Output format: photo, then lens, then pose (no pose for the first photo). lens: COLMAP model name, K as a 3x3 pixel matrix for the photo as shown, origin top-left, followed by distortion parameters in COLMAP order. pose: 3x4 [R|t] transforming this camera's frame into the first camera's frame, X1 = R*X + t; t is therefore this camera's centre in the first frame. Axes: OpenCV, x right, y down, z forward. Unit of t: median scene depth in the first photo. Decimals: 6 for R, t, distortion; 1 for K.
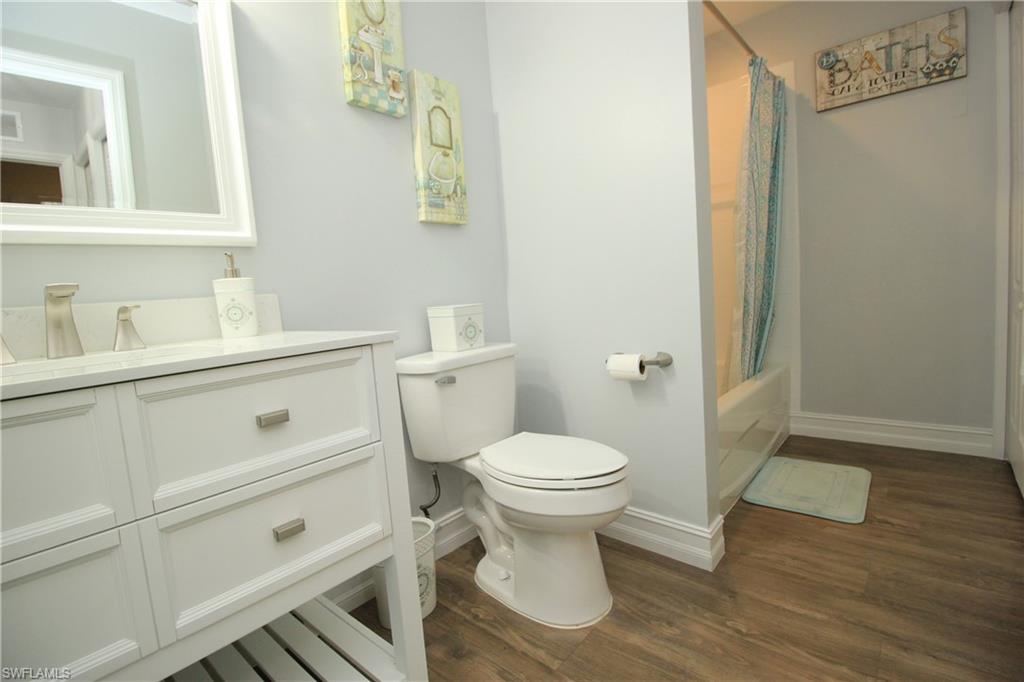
lens RADIAL K [[489.6, 0, 508.7], [0, 489.6, 335.3], [0, 0, 1]] dist [0.001354, -0.014563]
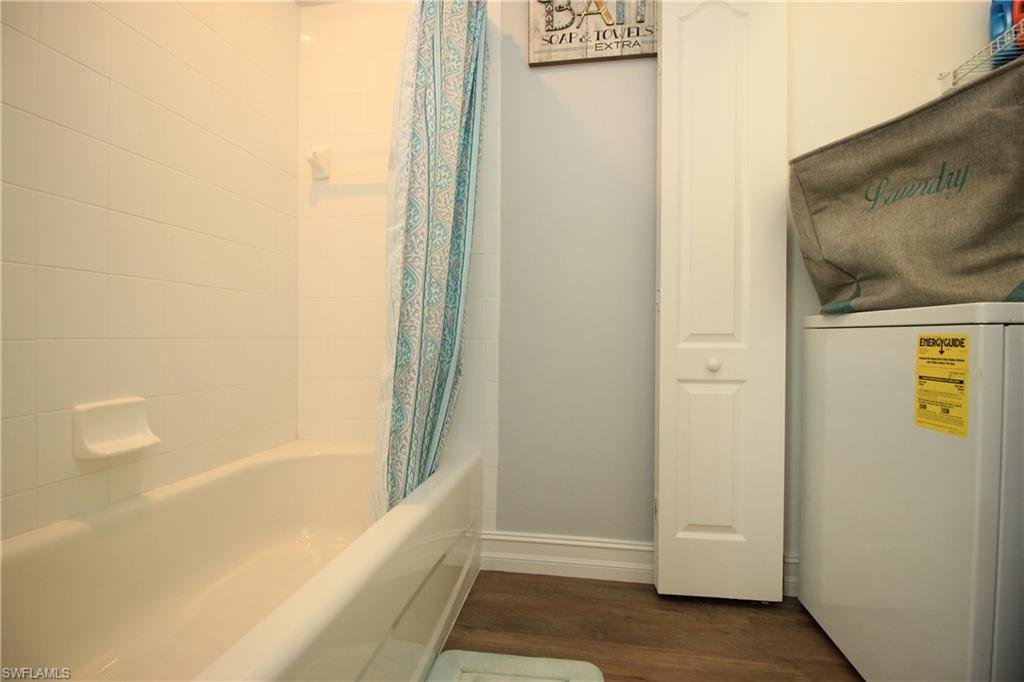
lens RADIAL K [[477.1, 0, 512.0], [0, 477.1, 341.0], [0, 0, 1]] dist [-0.001224, -0.015279]
pose [[0.855412, 0.071312, 0.513016, 0.324507], [-0.020676, 0.994389, -0.103750, -0.022544], [-0.517536, 0.078141, 0.852086, 0.516594]]
